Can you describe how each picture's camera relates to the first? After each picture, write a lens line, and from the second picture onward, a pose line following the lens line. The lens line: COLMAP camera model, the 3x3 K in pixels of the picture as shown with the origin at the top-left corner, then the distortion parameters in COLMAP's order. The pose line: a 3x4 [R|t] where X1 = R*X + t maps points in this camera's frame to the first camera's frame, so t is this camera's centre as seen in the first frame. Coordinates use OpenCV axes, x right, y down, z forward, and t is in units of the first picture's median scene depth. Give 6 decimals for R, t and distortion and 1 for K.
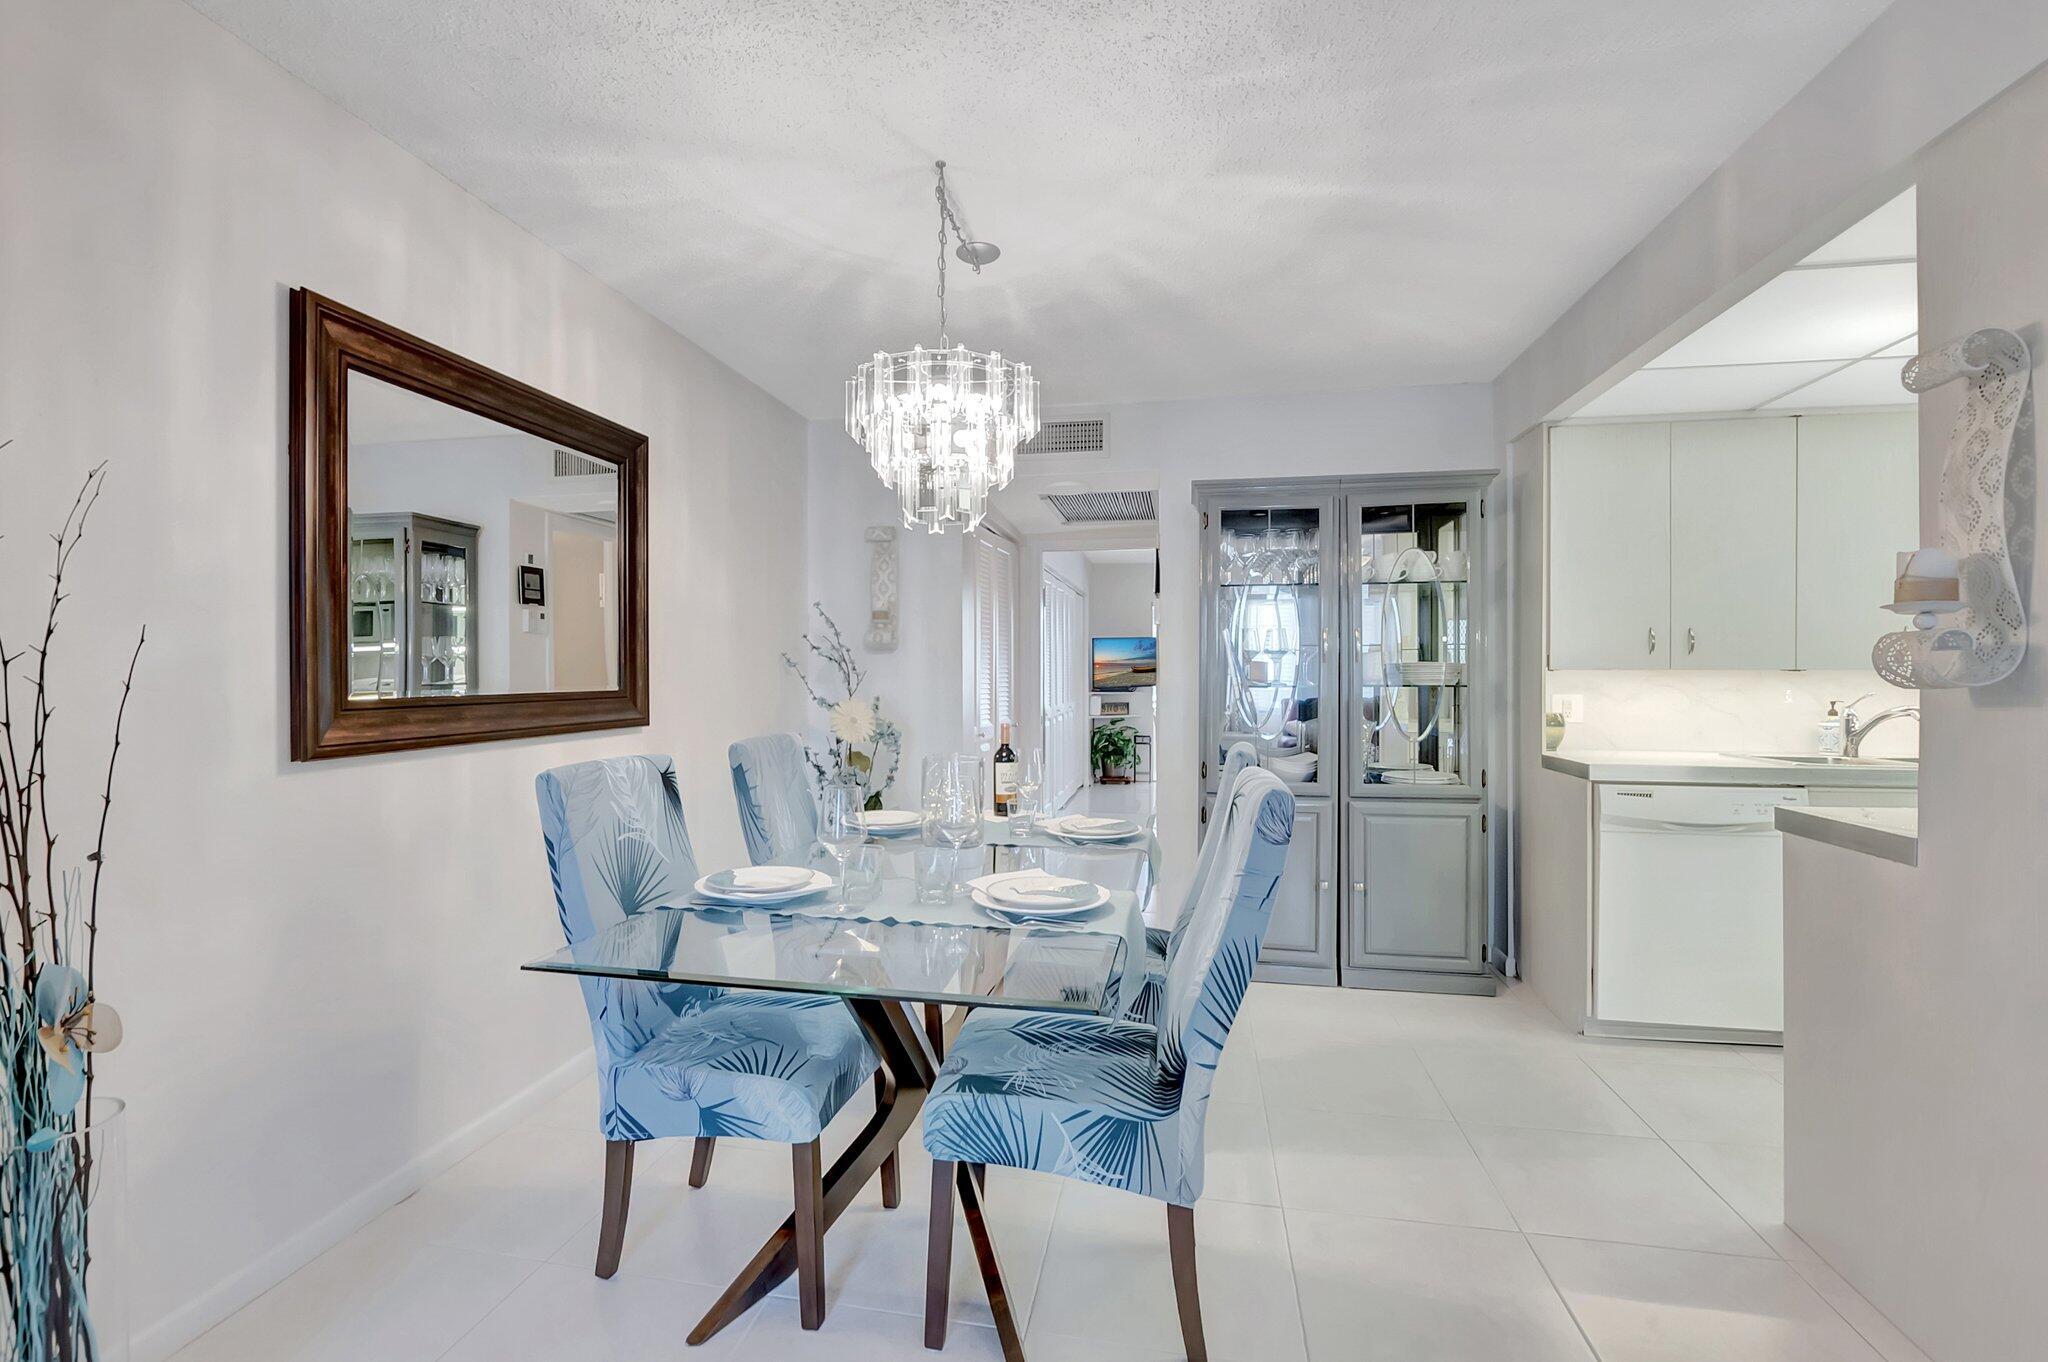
lens RADIAL K [[919.4, 0, 1020.4], [0, 919.4, 679.1], [0, 0, 1]] dist [-0.019810, 0.002030]
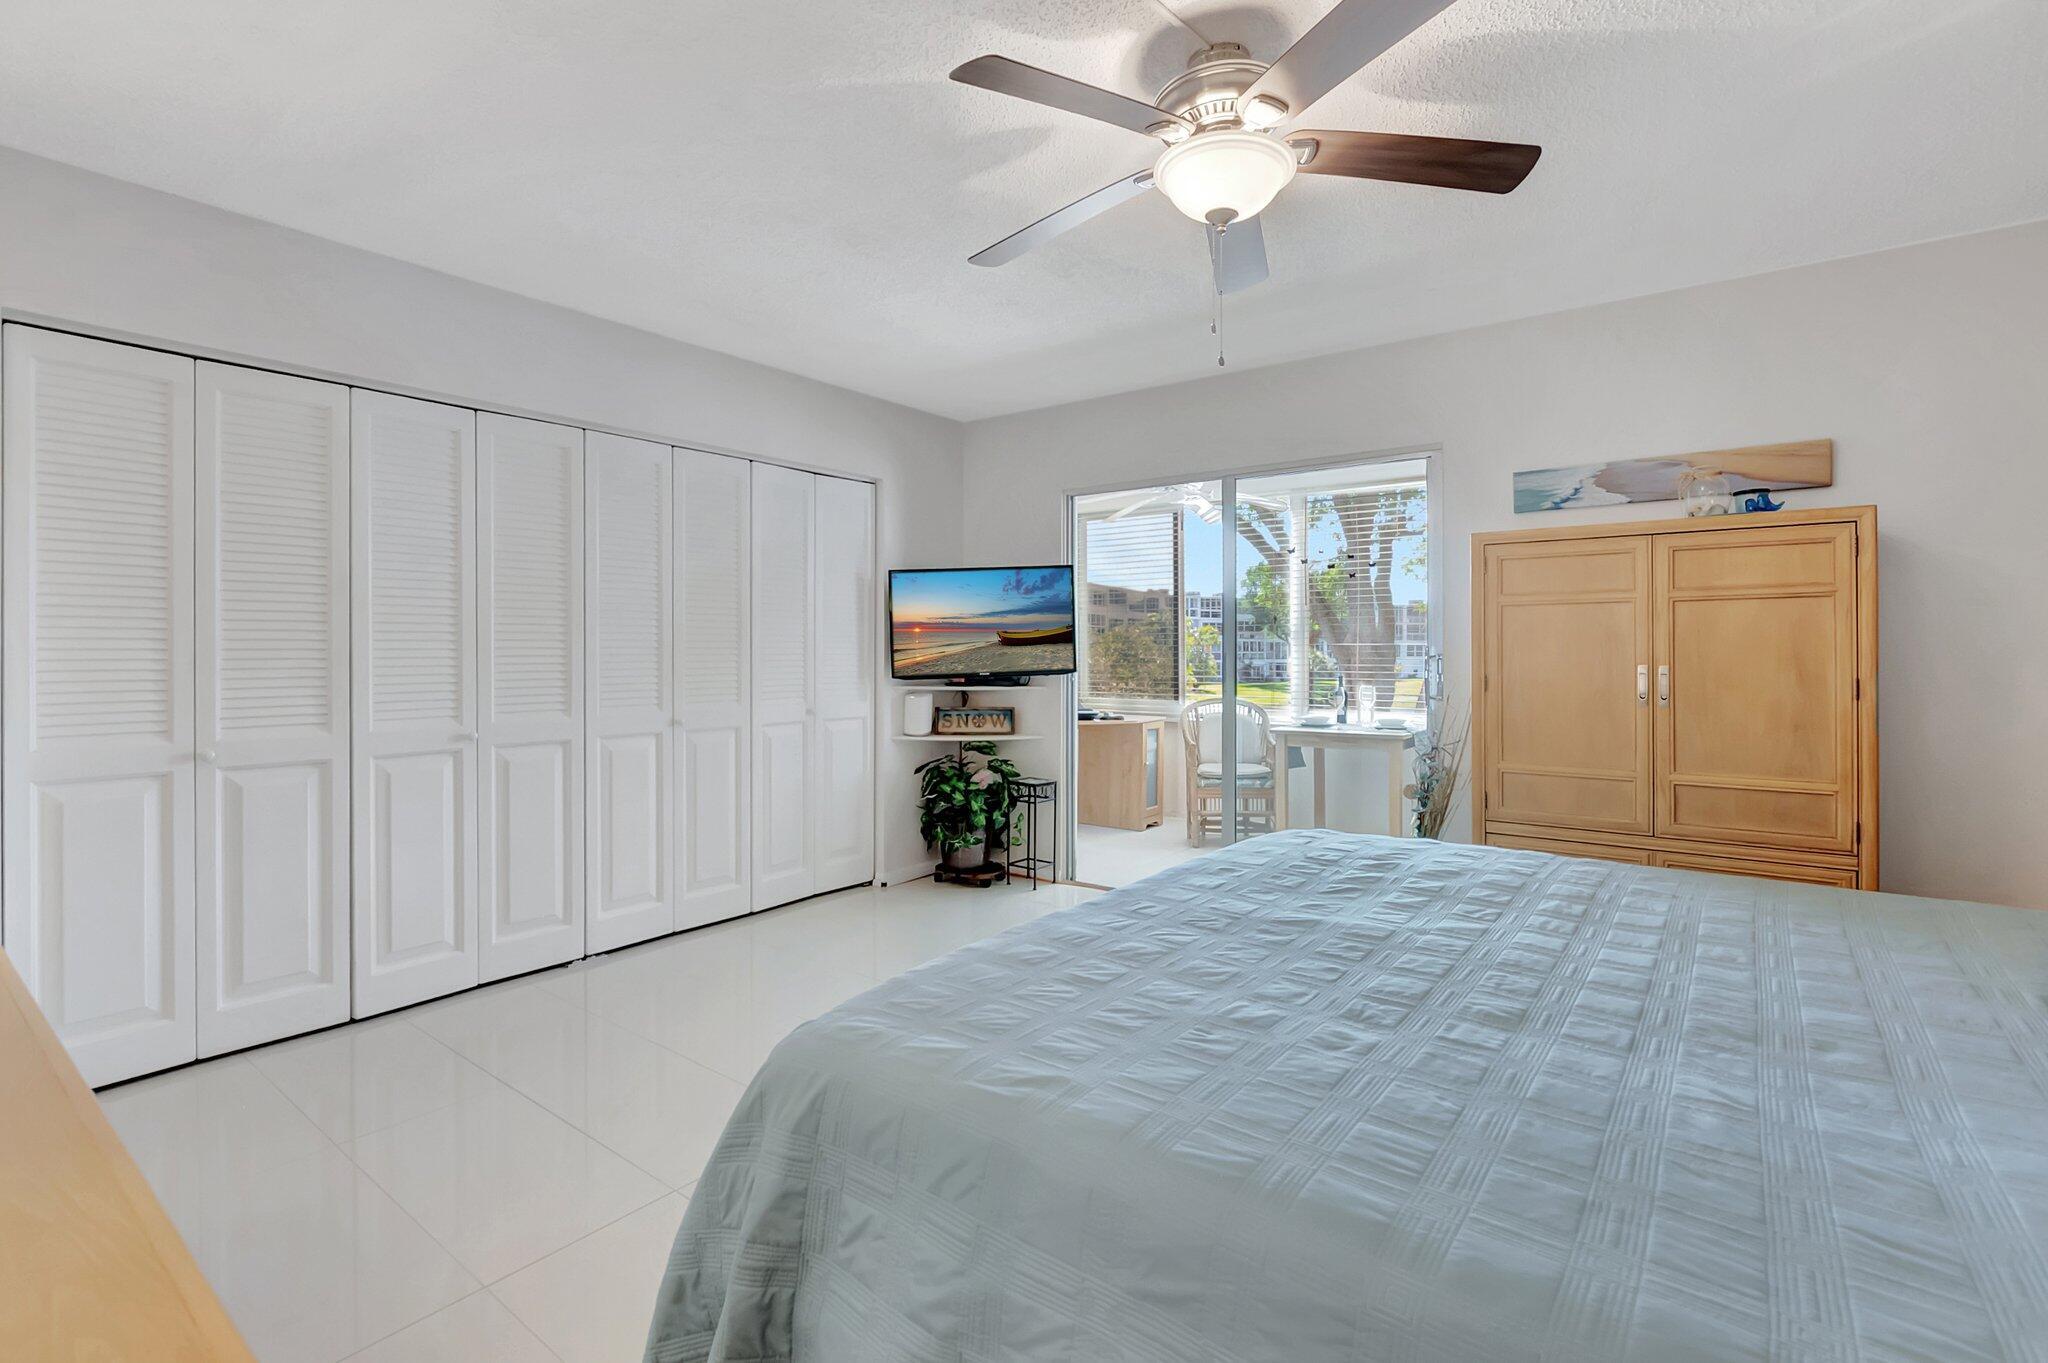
lens RADIAL K [[919.4, 0, 1026.7], [0, 919.4, 671.0], [0, 0, 1]] dist [-0.019810, 0.002030]
pose [[0.896197, 0.000201, -0.443657, 0.443442], [0.000647, 0.999998, 0.001761, 0.007752], [0.443657, -0.001866, 0.896195, 0.790648]]
